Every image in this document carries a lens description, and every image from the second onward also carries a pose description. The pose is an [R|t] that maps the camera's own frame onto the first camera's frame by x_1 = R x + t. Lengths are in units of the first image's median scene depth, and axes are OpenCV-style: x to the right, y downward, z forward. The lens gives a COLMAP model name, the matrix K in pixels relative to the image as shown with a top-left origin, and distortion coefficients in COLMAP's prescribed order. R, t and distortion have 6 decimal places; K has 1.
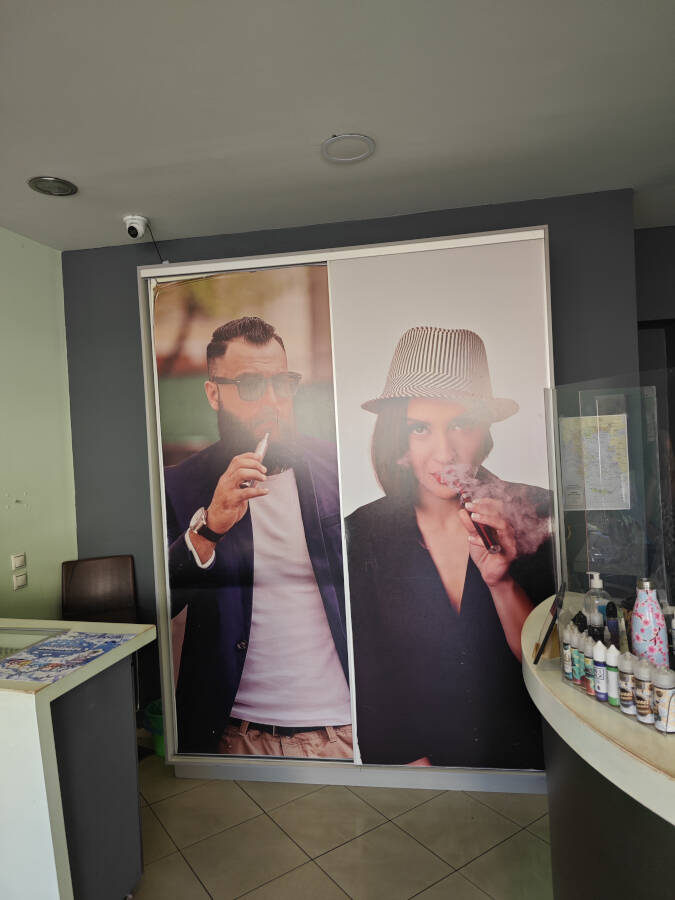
lens RADIAL K [[602.6, 0, 337.5], [0, 602.6, 450.0], [0, 0, 1]] dist [0.061449, -0.048940]
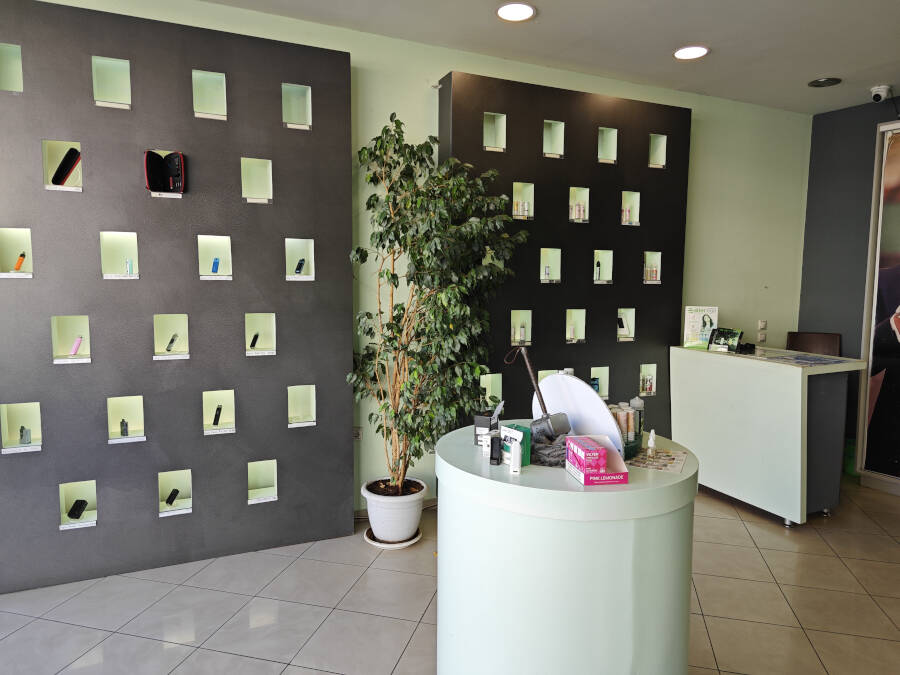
lens RADIAL K [[602.6, 0, 450.0], [0, 602.6, 337.5], [0, 0, 1]] dist [0.061449, -0.048940]
pose [[0.658935, 0.125484, -0.741659, 0.130550], [-0.049584, 0.991089, 0.123632, 0.058925], [0.750563, -0.044691, 0.659285, -0.681388]]
